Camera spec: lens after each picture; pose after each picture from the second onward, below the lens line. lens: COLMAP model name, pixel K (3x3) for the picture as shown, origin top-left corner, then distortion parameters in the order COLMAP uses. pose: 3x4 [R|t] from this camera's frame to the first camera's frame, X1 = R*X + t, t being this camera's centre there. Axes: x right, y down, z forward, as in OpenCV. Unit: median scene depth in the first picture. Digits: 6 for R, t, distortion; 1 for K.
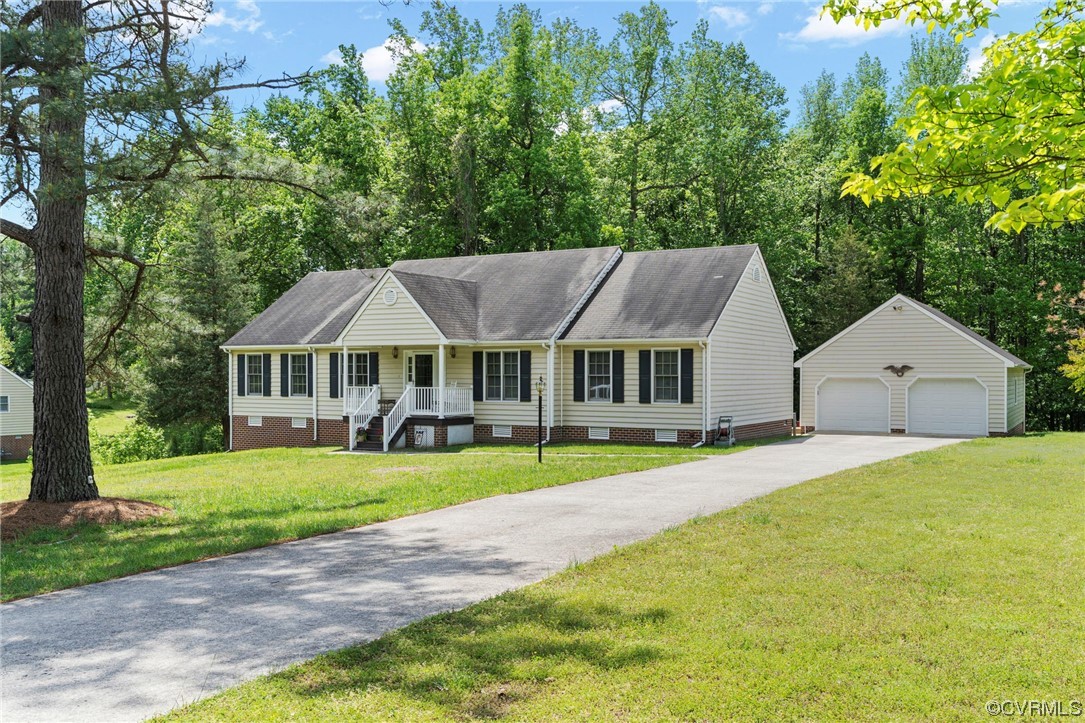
lens RADIAL K [[975.1, 0, 541.1], [0, 975.1, 396.6], [0, 0, 1]] dist [-0.002786, 0.002556]
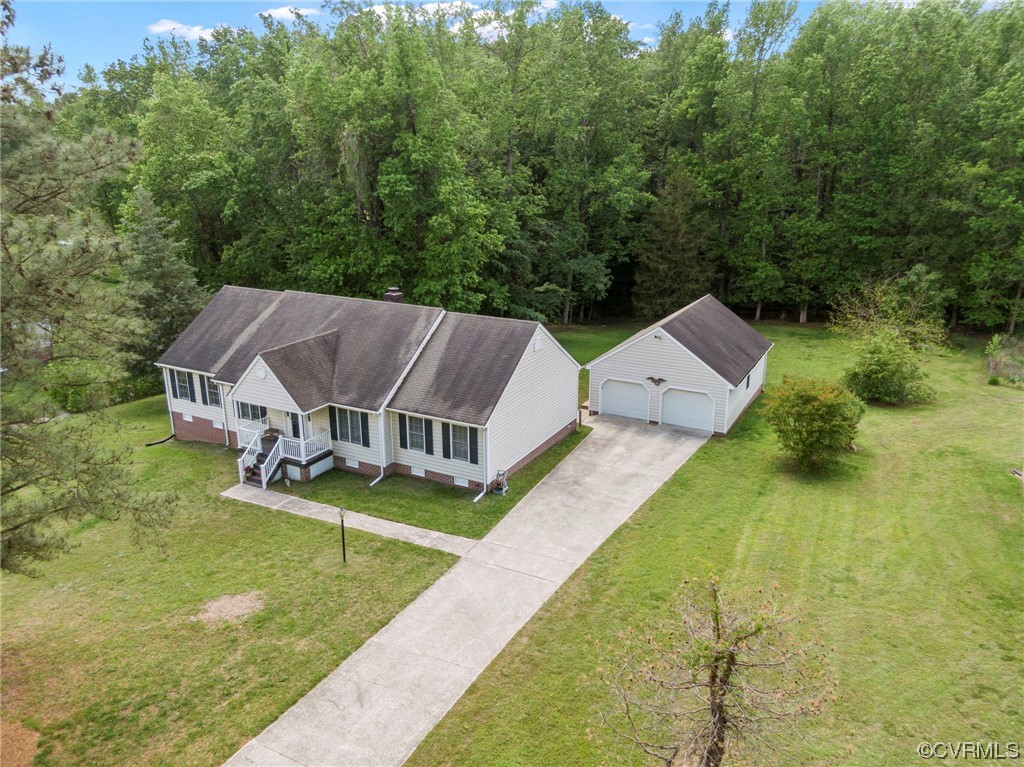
lens RADIAL K [[722.9, 0, 512.0], [0, 722.9, 383.5], [0, 0, 1]] dist [0.039490, -0.002528]
pose [[0.999860, -0.006603, 0.015365, 0.173762], [0.001952, 0.958556, 0.284896, -0.368797], [-0.016609, -0.284826, 0.958435, 0.030164]]
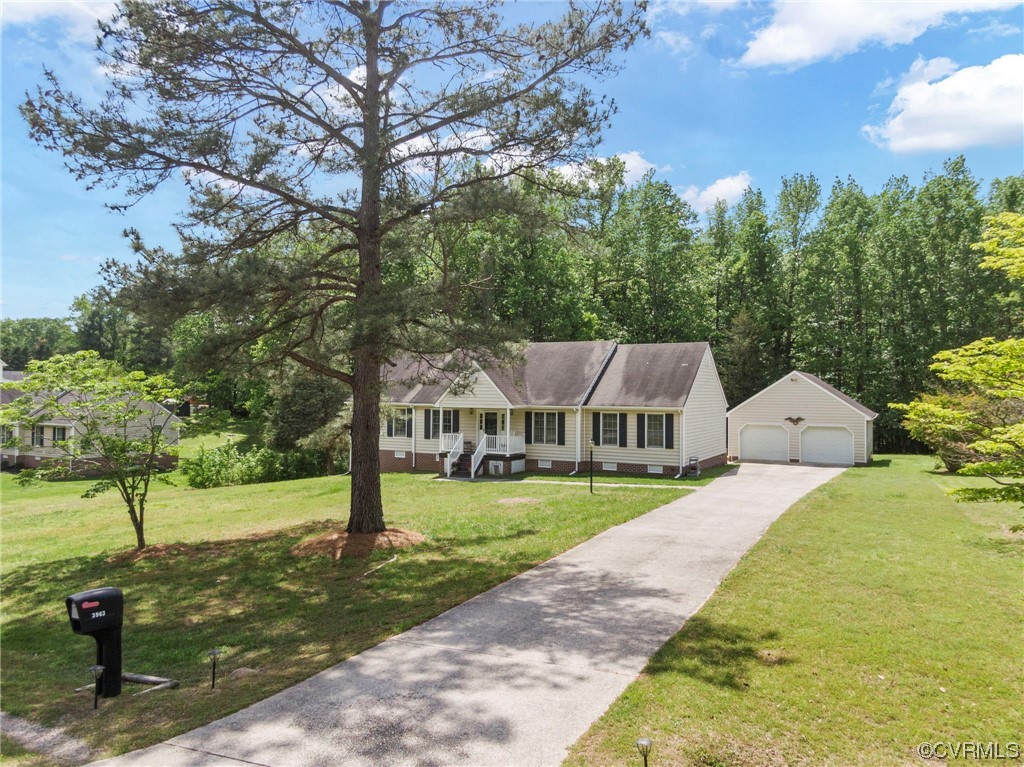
lens RADIAL K [[722.9, 0, 512.0], [0, 722.9, 383.5], [0, 0, 1]] dist [0.039490, -0.002528]
pose [[0.999541, 0.005972, 0.029688, -0.125960], [-0.004994, 0.999446, -0.032899, -0.053243], [-0.029868, 0.032736, 0.999018, -0.142134]]
